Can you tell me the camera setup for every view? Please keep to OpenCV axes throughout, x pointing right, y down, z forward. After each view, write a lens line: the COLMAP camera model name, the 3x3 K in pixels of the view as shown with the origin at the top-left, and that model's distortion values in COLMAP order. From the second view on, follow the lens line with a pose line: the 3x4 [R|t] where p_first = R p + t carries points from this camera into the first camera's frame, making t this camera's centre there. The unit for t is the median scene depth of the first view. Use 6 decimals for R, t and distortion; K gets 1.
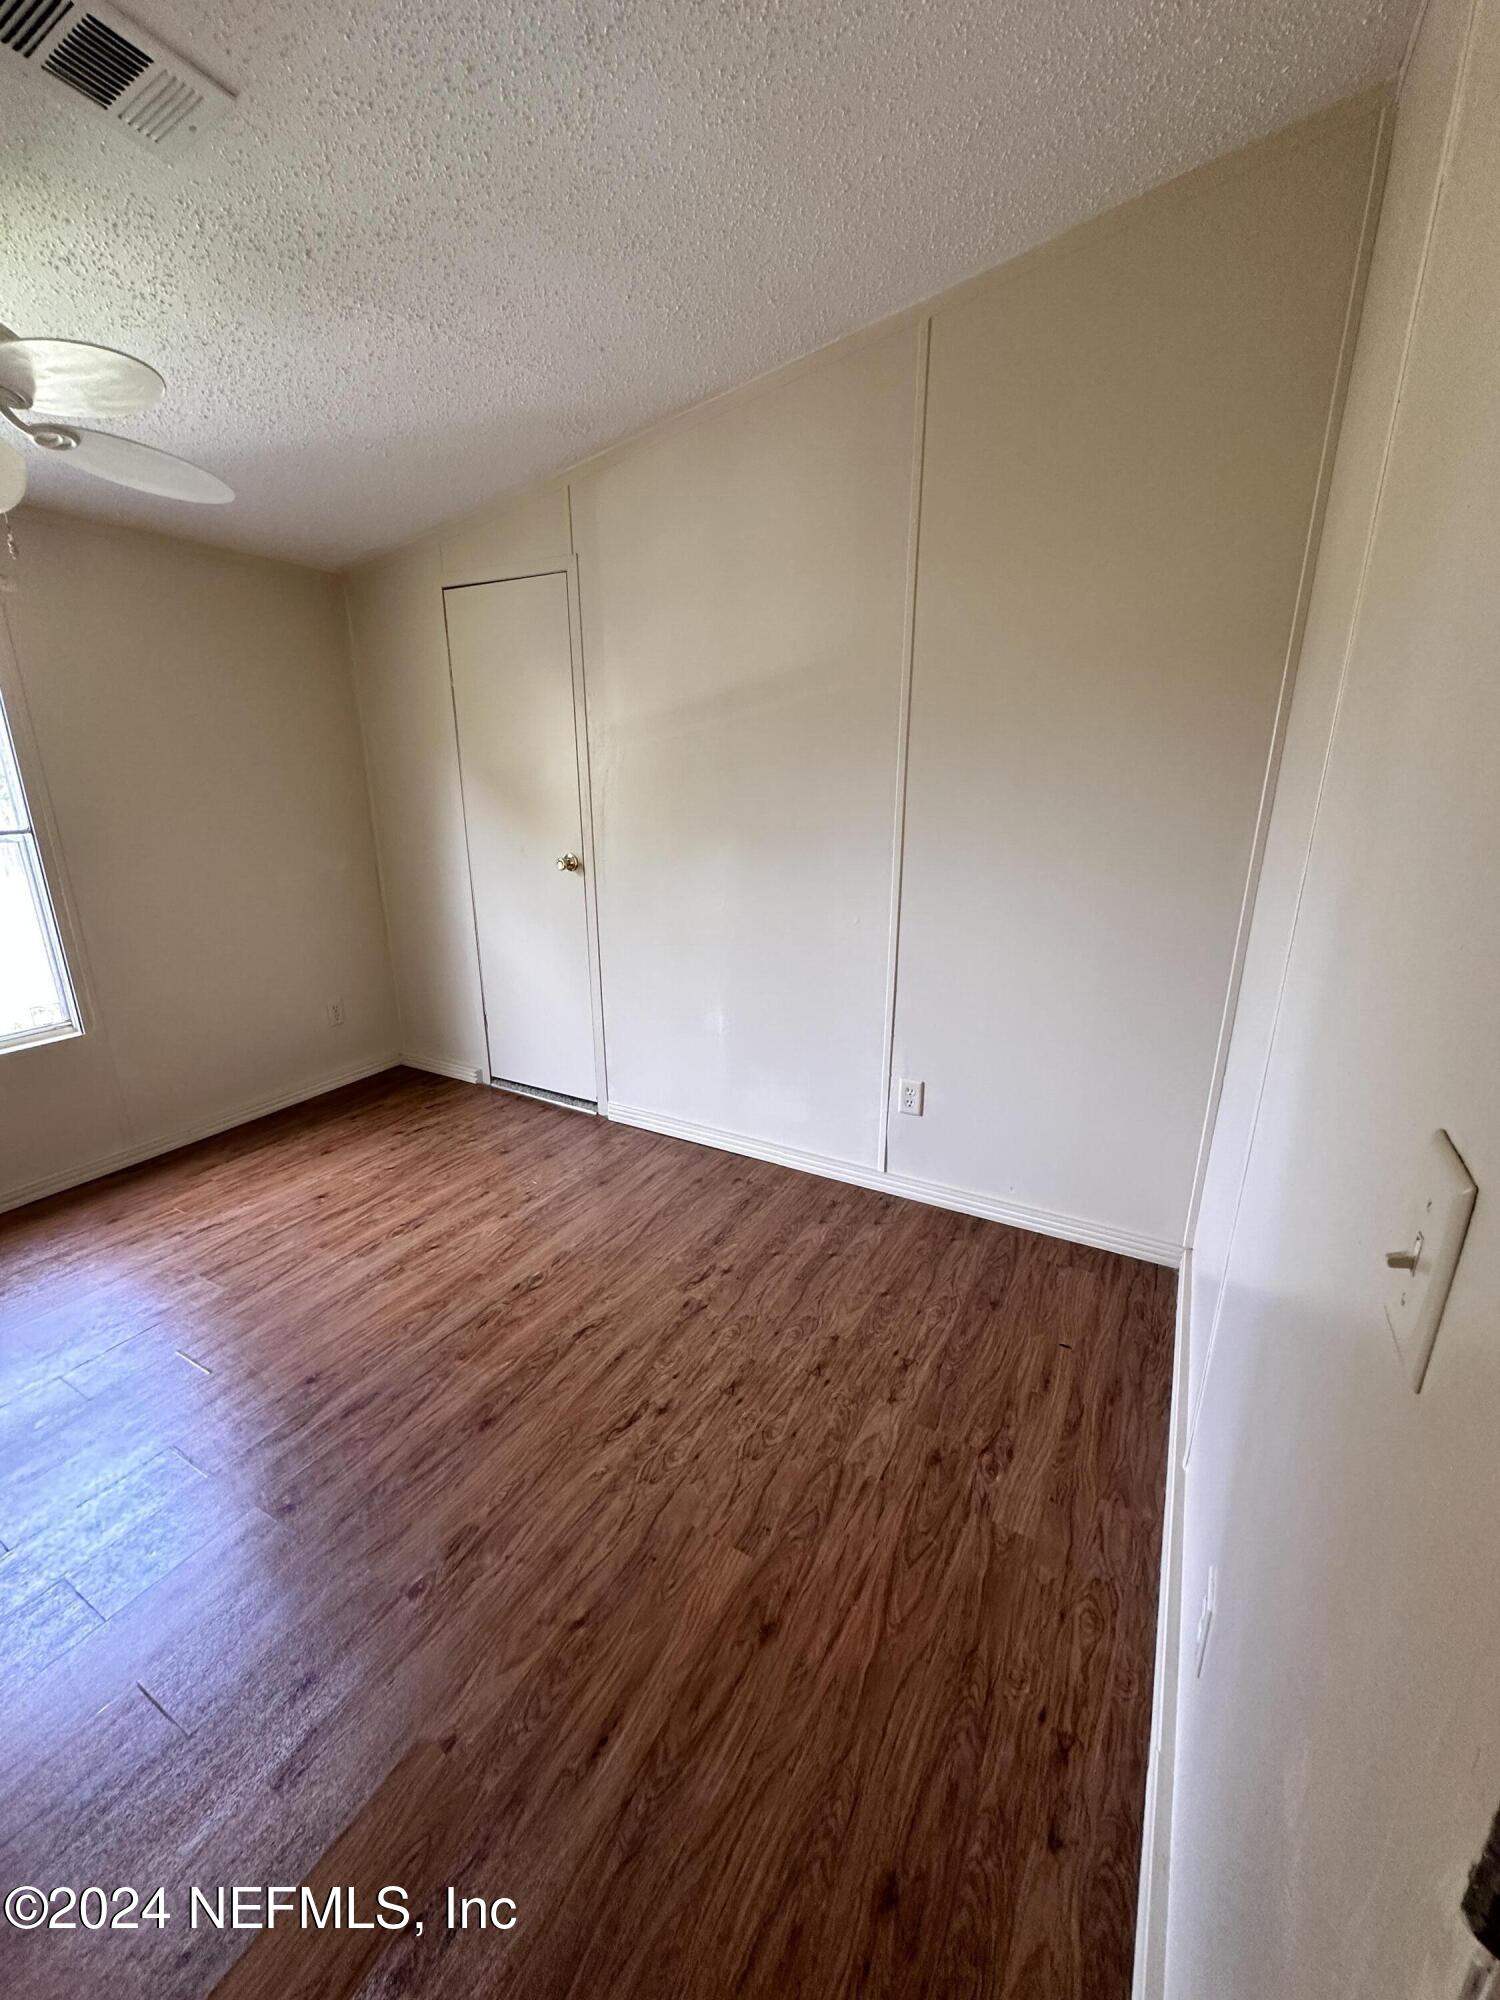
lens RADIAL K [[800.6, 0, 747.6], [0, 800.6, 1002.3], [0, 0, 1]] dist [-0.005159, 0.001505]
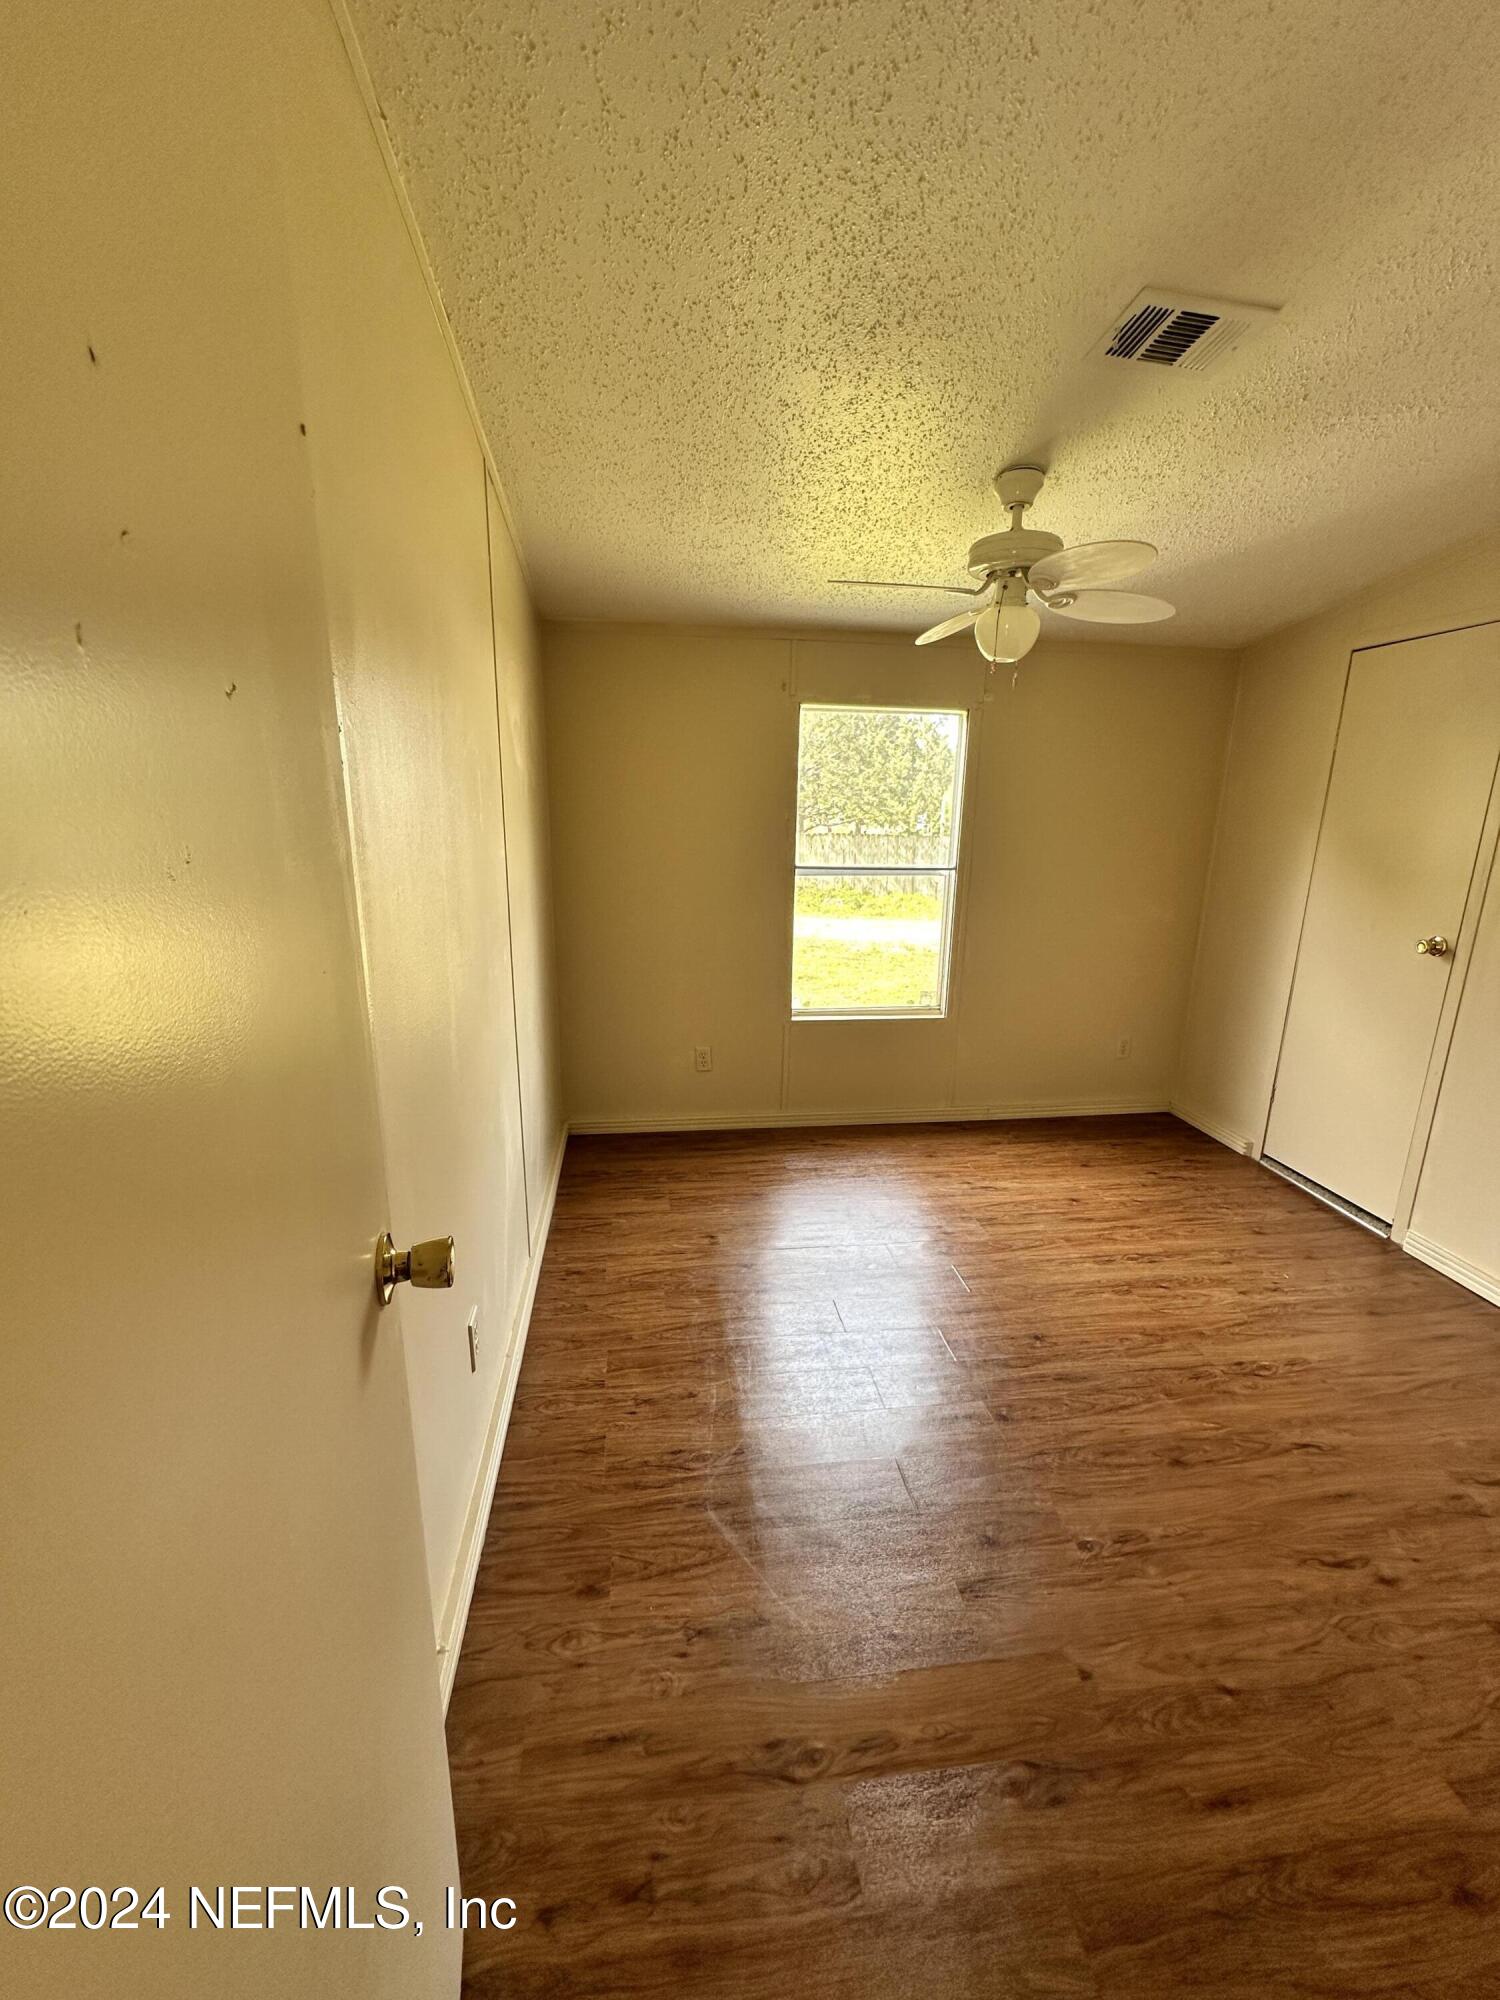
lens RADIAL K [[800.6, 0, 747.6], [0, 800.6, 1002.3], [0, 0, 1]] dist [-0.005159, 0.001505]
pose [[0.598006, 0.200541, -0.775997, 0.018512], [-0.242084, 0.968166, 0.063646, 0.010906], [0.764057, 0.149796, 0.627517, -0.124332]]
